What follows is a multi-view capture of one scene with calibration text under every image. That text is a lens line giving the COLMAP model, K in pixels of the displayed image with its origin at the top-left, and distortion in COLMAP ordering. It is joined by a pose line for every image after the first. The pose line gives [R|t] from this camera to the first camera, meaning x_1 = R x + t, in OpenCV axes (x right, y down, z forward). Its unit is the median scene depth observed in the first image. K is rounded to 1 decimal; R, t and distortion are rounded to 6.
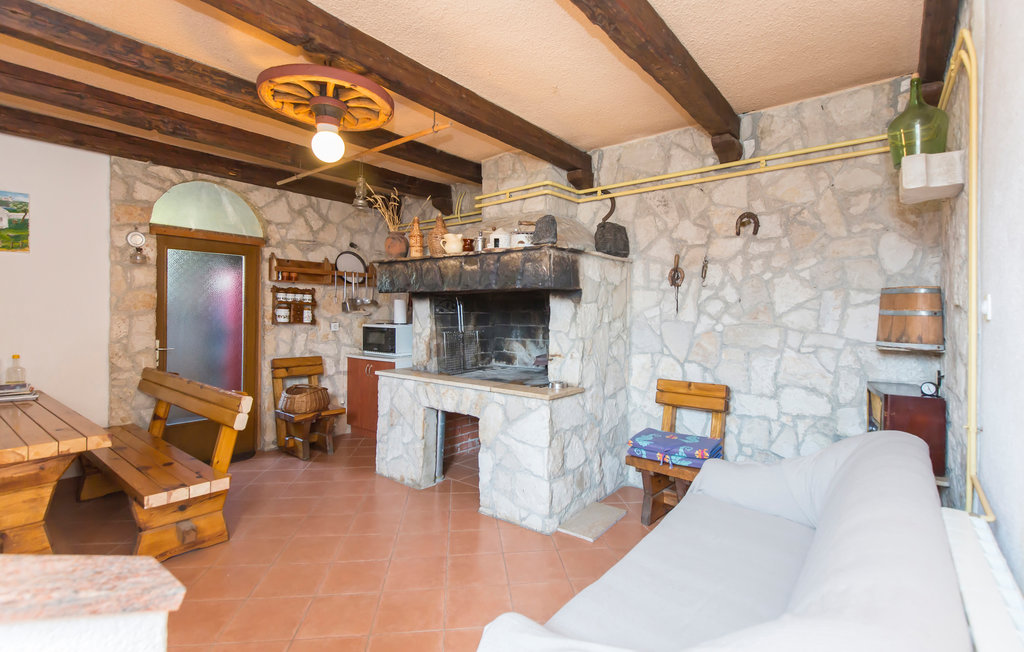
lens RADIAL K [[470.7, 0, 536.7], [0, 470.7, 313.6], [0, 0, 1]] dist [0.002846, -0.000303]
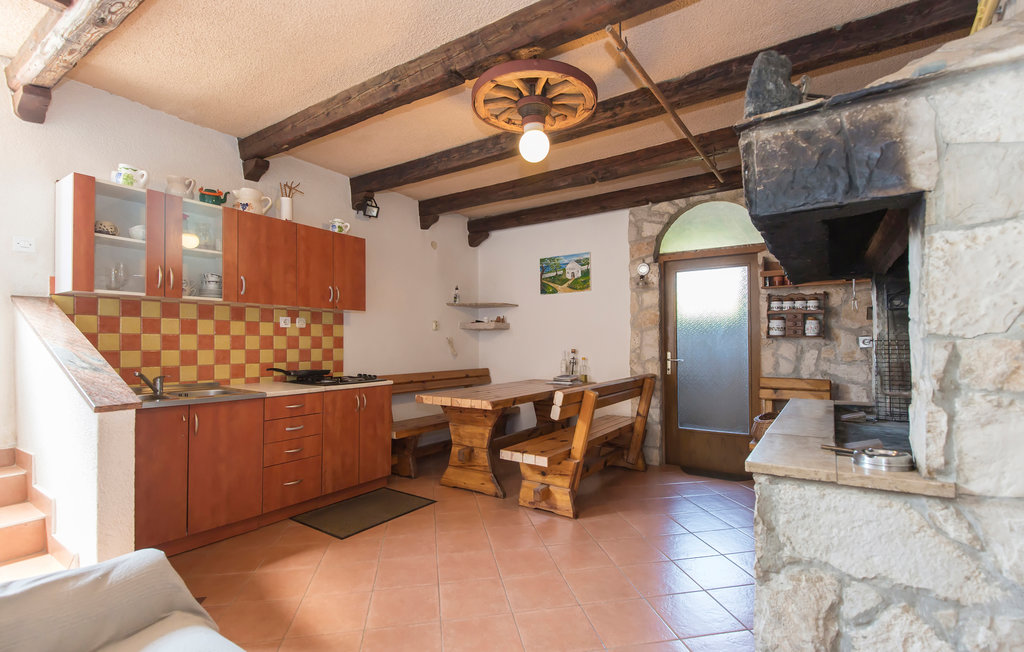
lens RADIAL K [[470.7, 0, 514.4], [0, 470.7, 342.7], [0, 0, 1]] dist [0.002846, -0.000303]
pose [[0.048014, -0.016444, -0.998711, 0.357686], [0.003905, 0.999860, -0.016275, 0.053134], [0.998839, -0.003118, 0.048071, 0.587893]]
